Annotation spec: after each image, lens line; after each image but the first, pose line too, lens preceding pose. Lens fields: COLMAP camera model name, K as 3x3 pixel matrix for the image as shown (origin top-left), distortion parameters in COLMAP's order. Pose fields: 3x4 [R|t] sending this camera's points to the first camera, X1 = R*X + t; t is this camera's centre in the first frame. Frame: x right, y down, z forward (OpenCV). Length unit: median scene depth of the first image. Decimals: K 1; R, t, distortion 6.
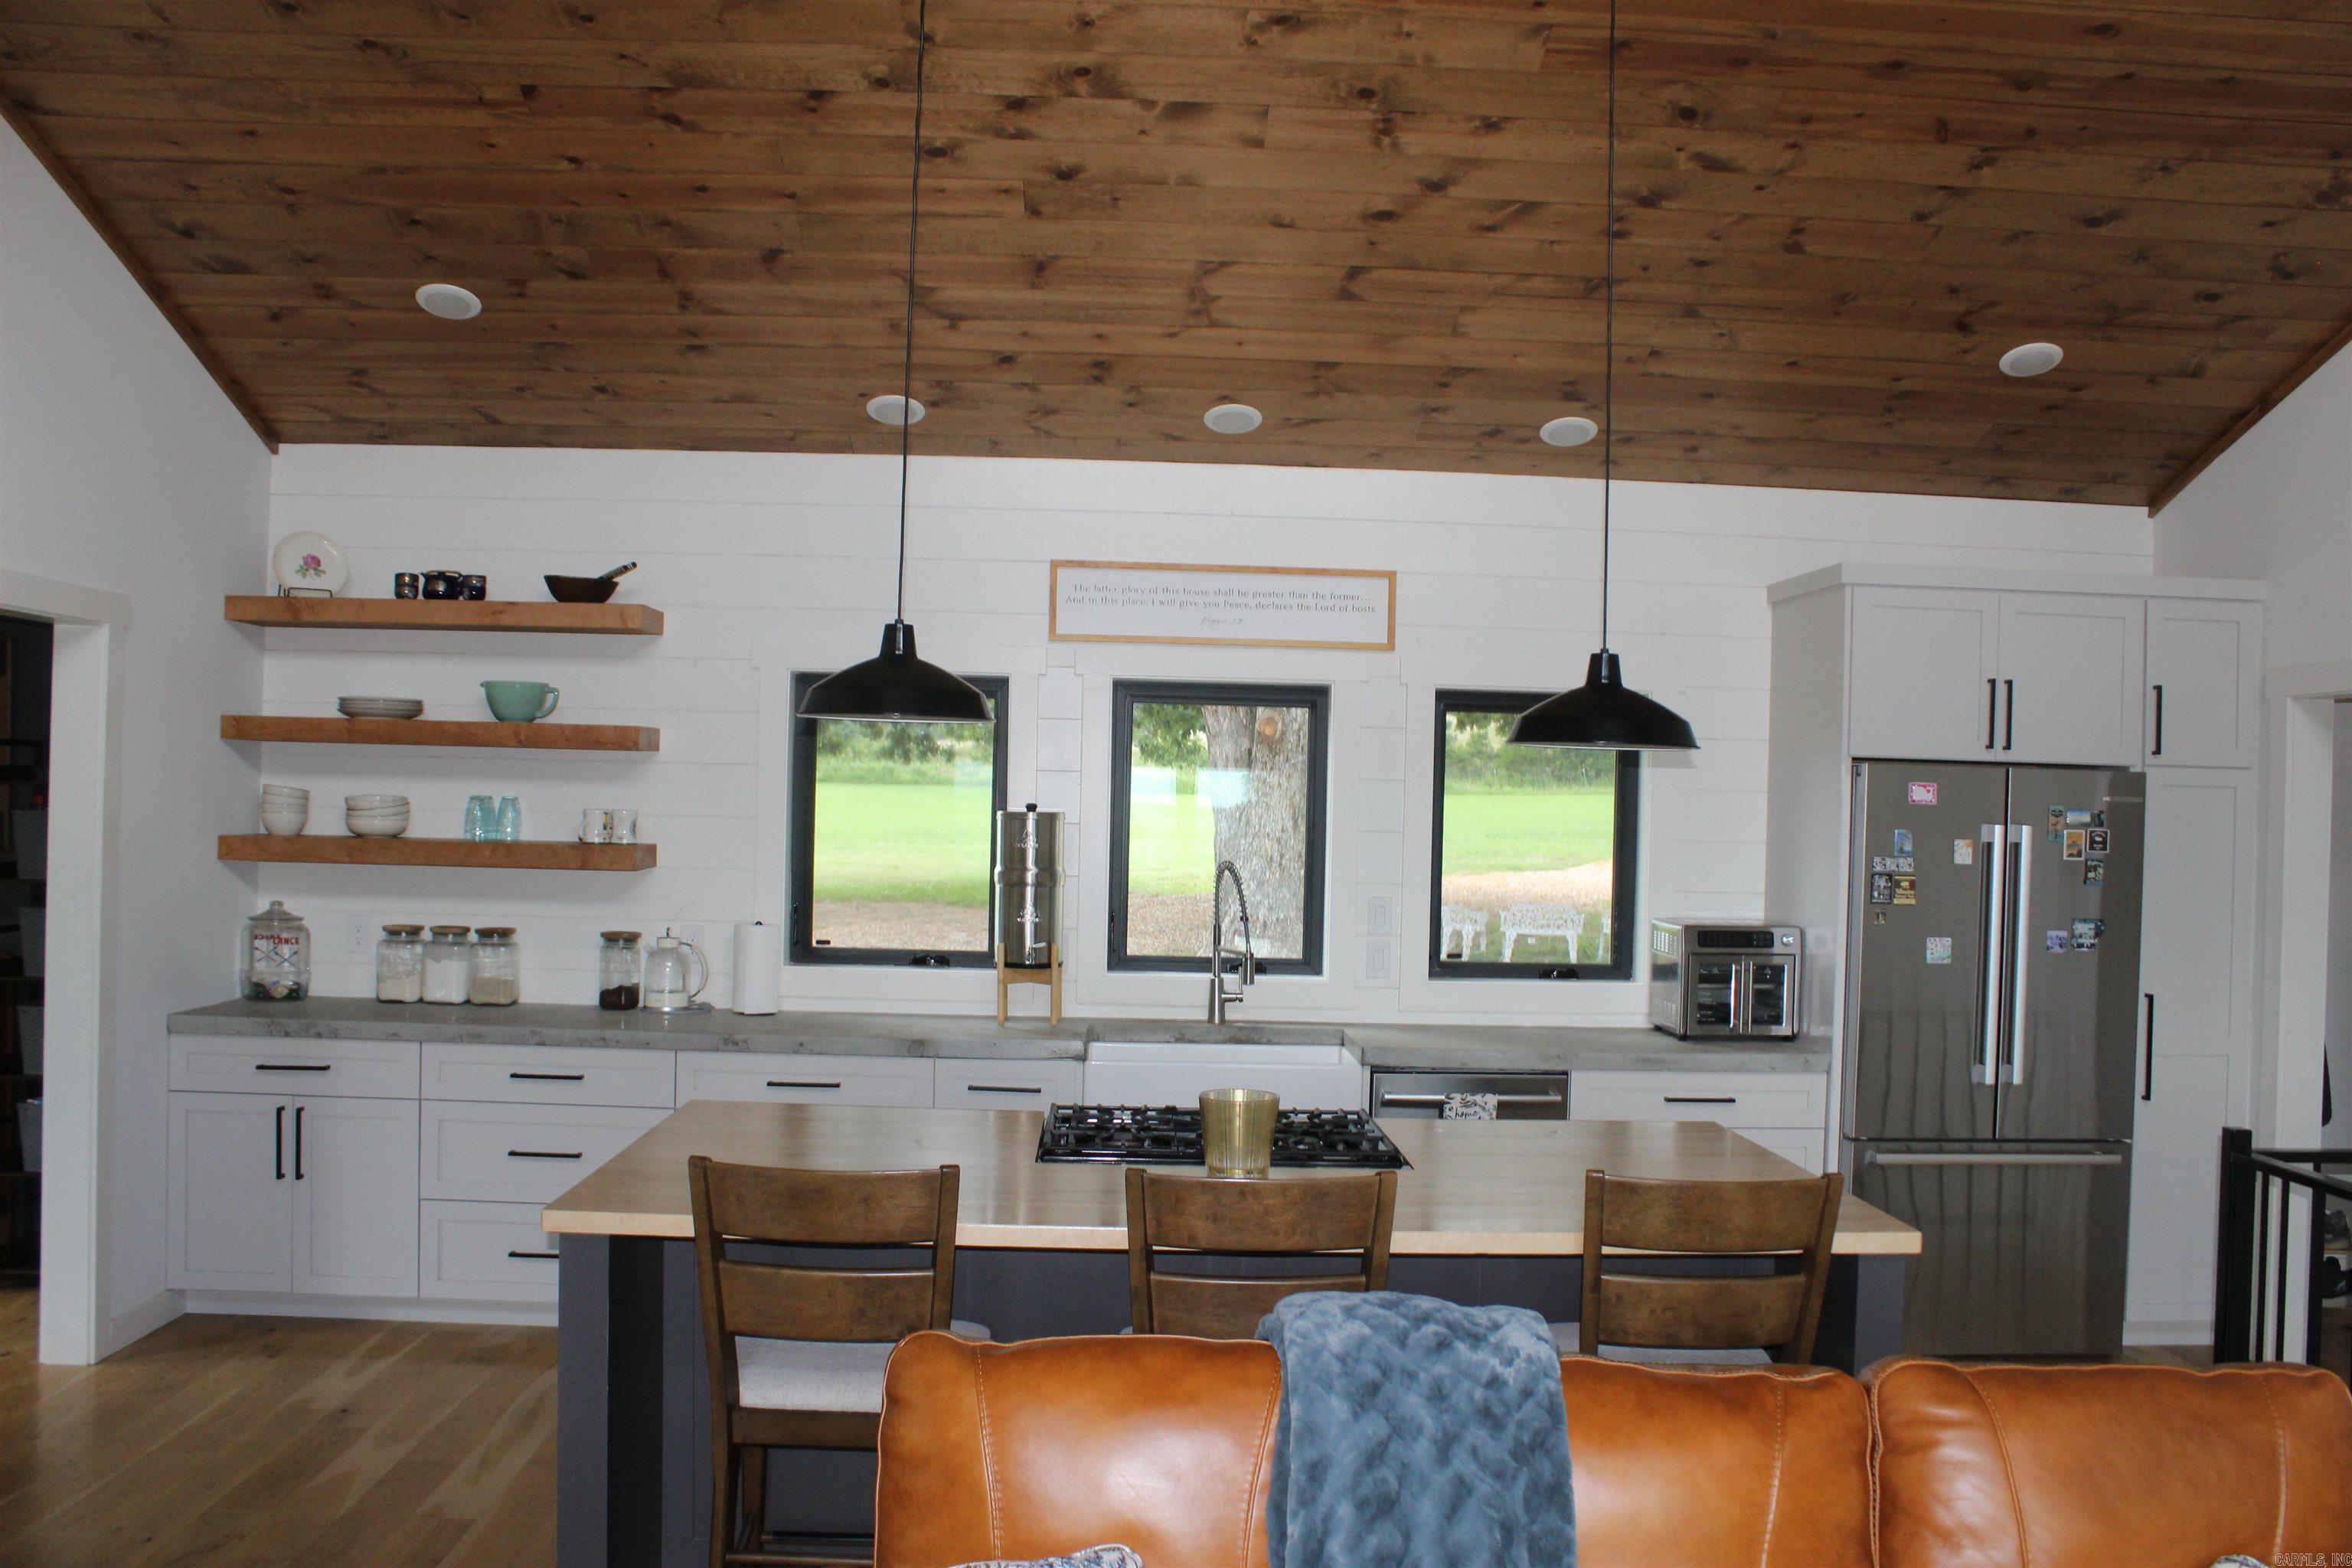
lens RADIAL K [[1988.0, 0, 1196.9], [0, 1988.0, 797.8], [0, 0, 1]] dist [-0.161405, 0.149593]
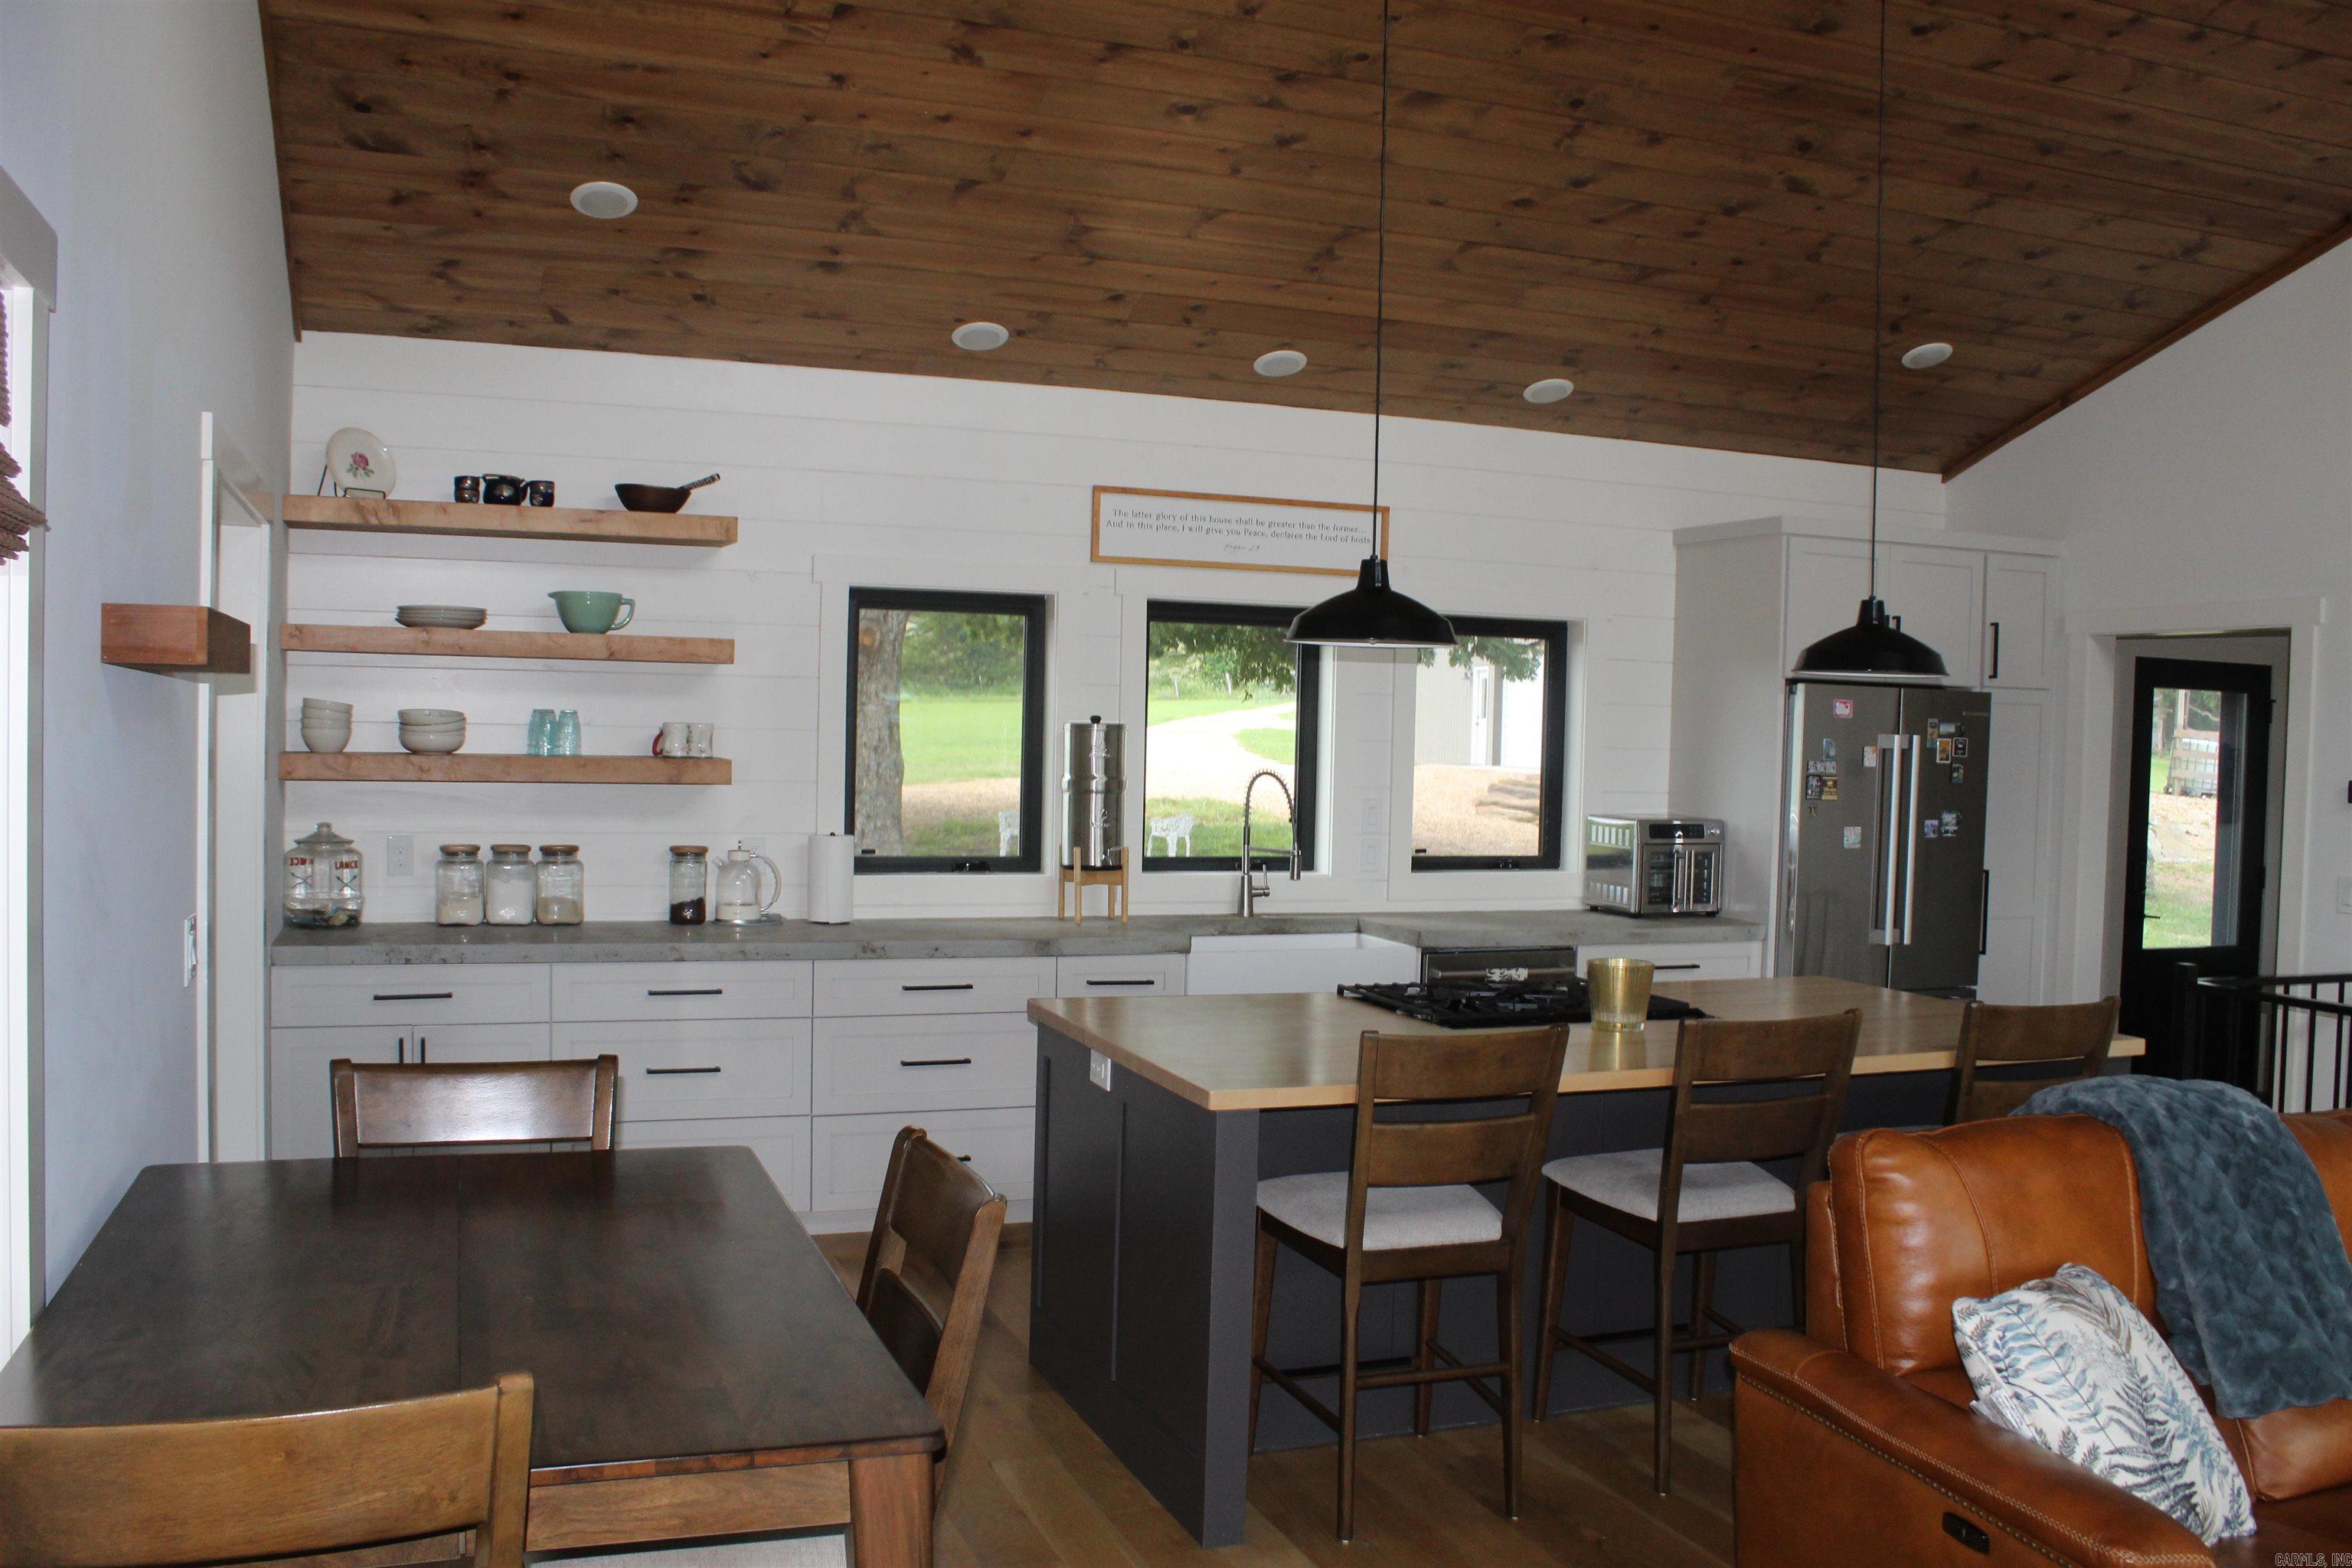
lens RADIAL K [[1988.0, 0, 1196.9], [0, 1988.0, 797.8], [0, 0, 1]] dist [-0.161405, 0.149593]
pose [[0.946216, -0.013935, 0.323236, -0.380711], [-0.001226, 0.998911, 0.046651, -0.002990], [-0.323534, -0.044538, 0.945168, -0.024565]]
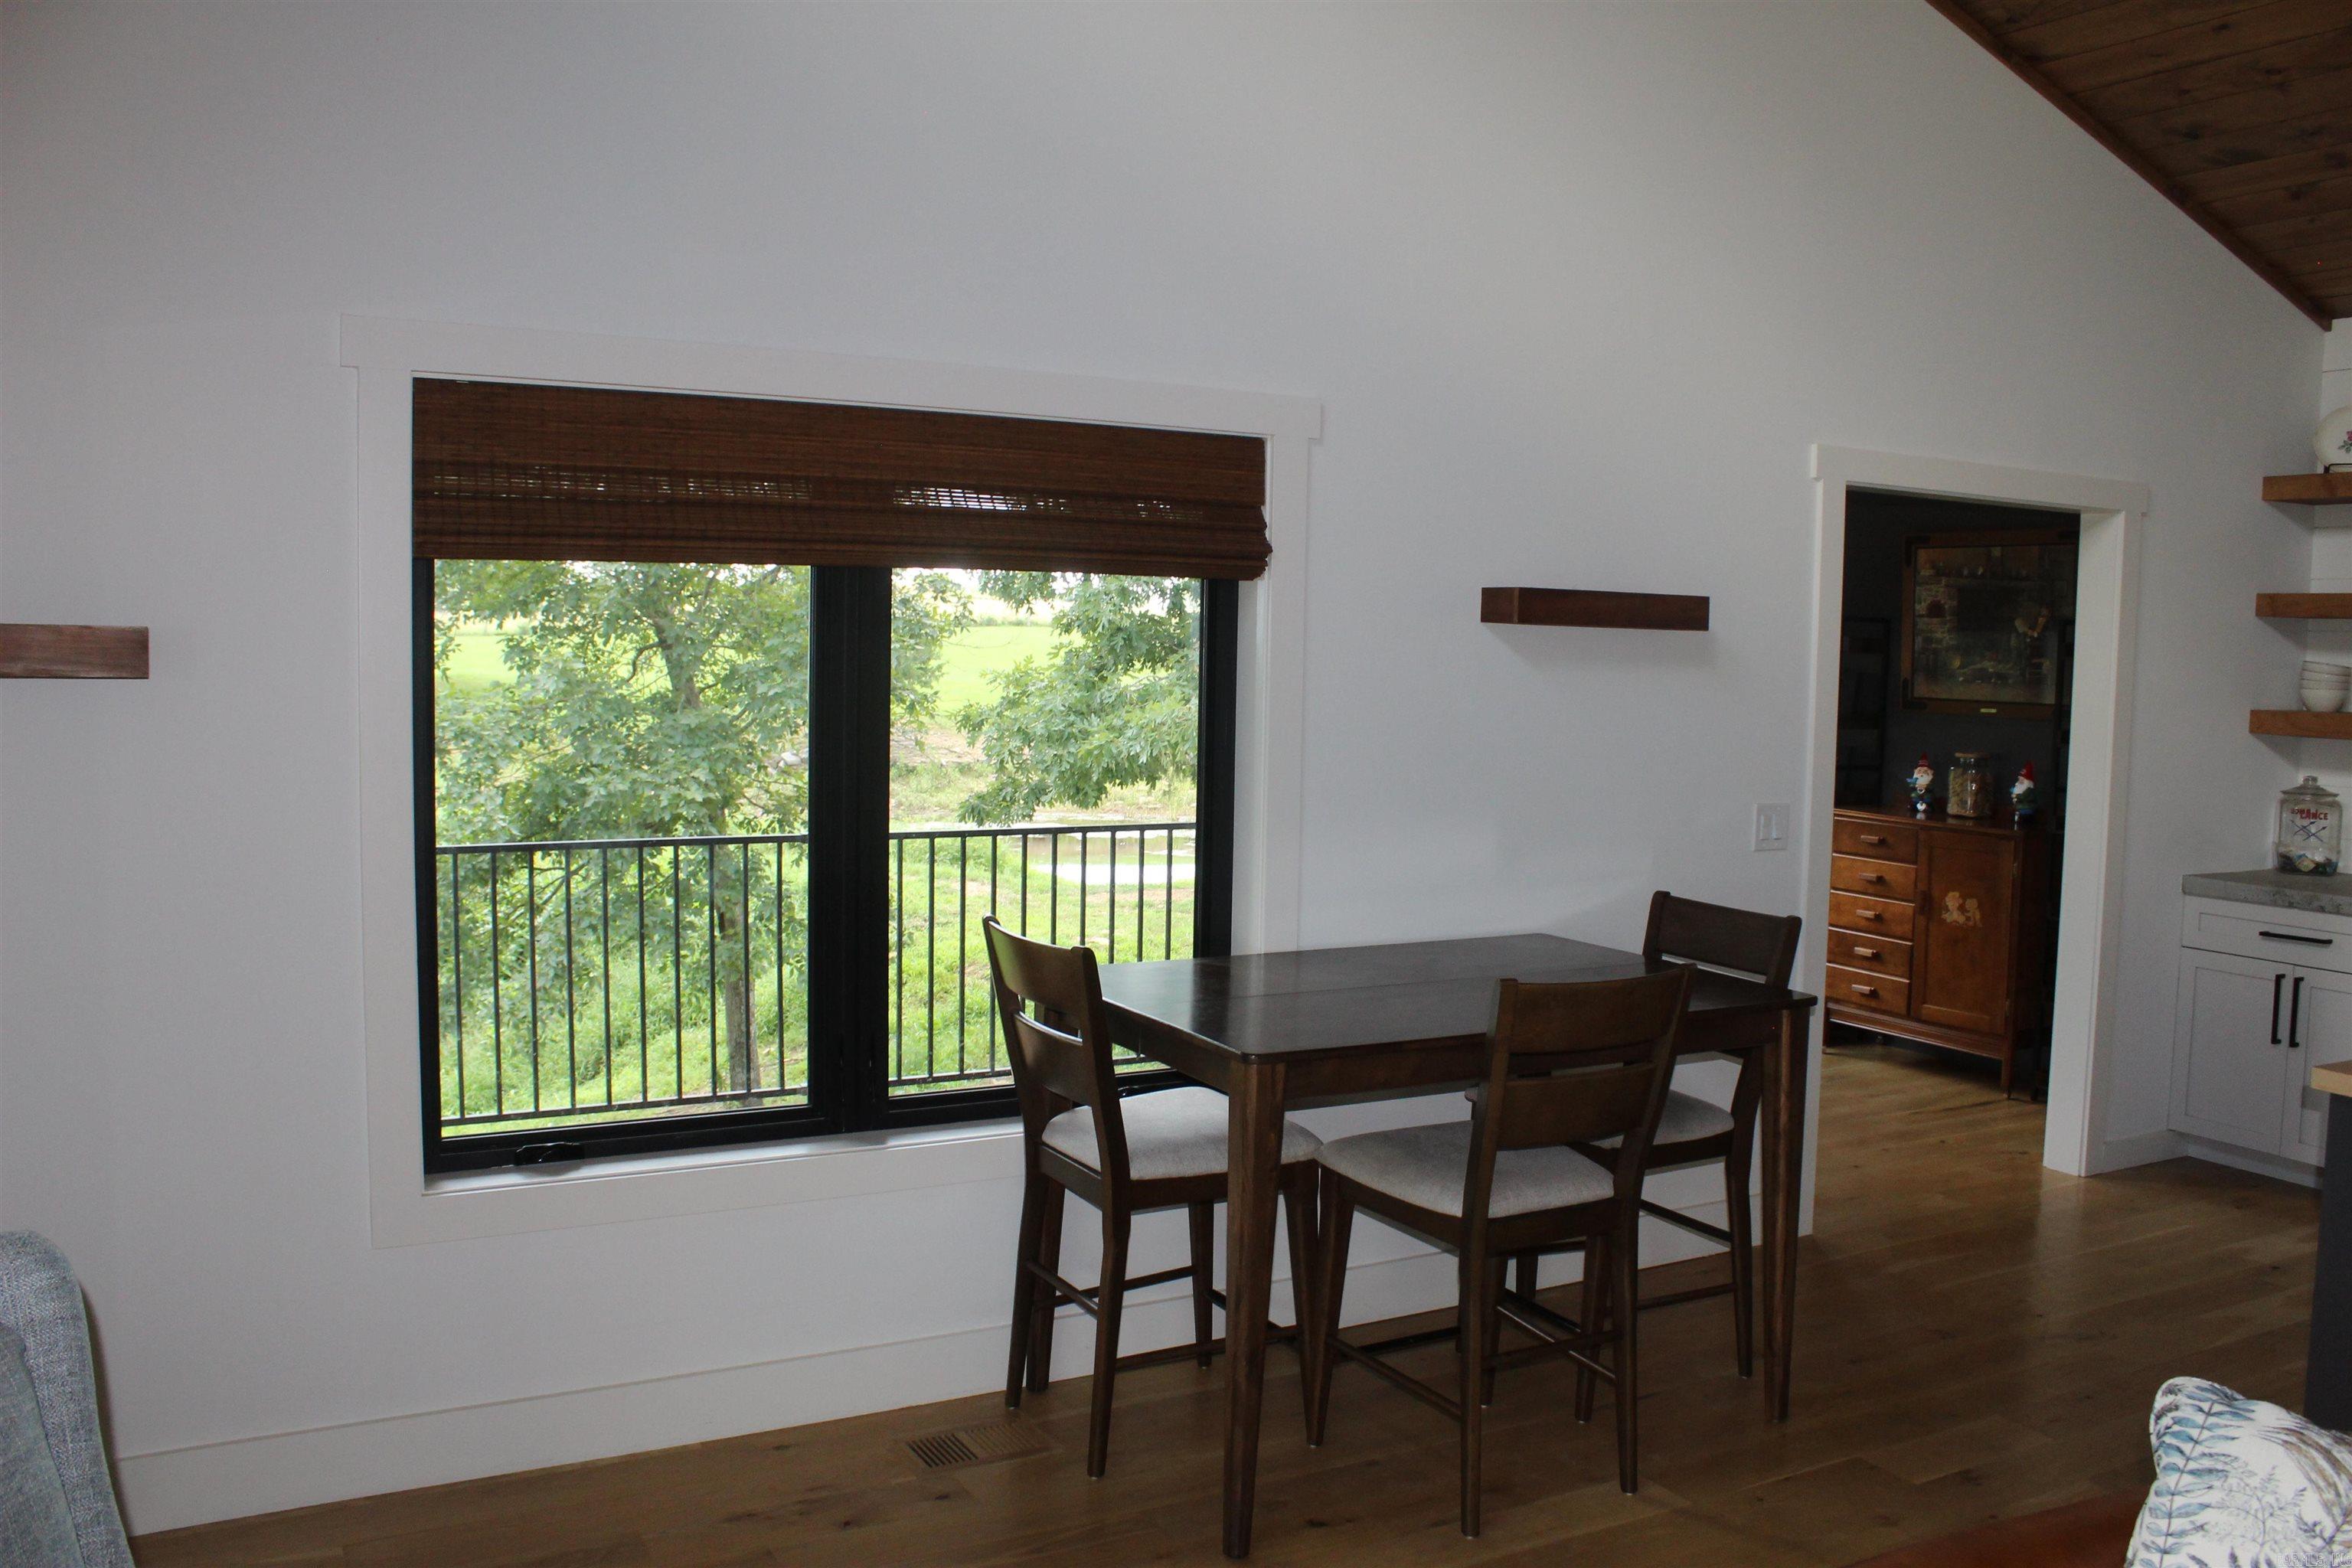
lens RADIAL K [[1988.0, 0, 1196.9], [0, 1988.0, 797.8], [0, 0, 1]] dist [-0.161405, 0.149593]
pose [[0.457526, 0.056024, -0.887429, 0.148285], [-0.007897, 0.998230, 0.058947, 0.010092], [0.889161, -0.019962, 0.457159, 0.019877]]
